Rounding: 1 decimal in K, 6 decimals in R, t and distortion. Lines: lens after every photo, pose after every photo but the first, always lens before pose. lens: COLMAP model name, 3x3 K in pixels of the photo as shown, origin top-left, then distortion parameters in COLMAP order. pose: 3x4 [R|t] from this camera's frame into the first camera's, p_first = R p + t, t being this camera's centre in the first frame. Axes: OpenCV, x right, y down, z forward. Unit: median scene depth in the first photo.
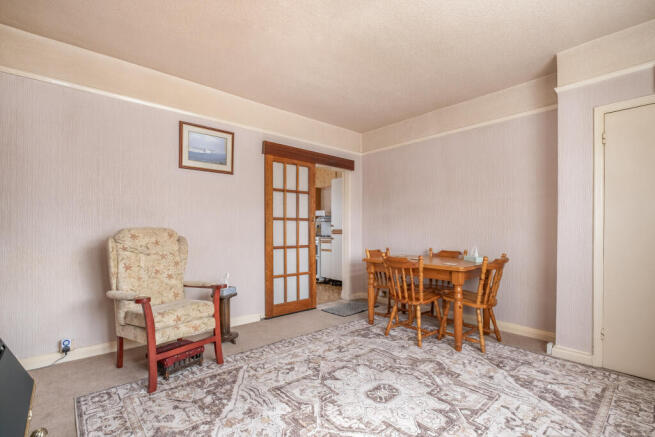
lens RADIAL K [[306.3, 0, 334.2], [0, 306.3, 233.7], [0, 0, 1]] dist [-0.001632, -0.000158]
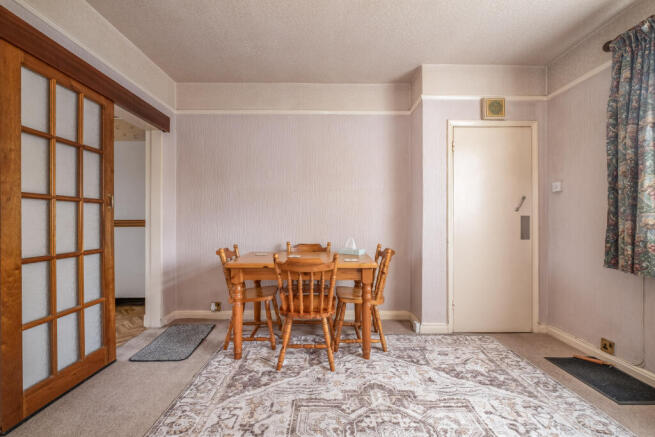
lens RADIAL K [[284.6, 0, 328.3], [0, 284.6, 220.6], [0, 0, 1]] dist [-0.008019, -0.000273]
pose [[0.669292, -0.001587, 0.742998, -0.247991], [0.009418, 0.999936, -0.006347, -0.007087], [-0.742940, 0.011246, 0.669264, 0.488577]]
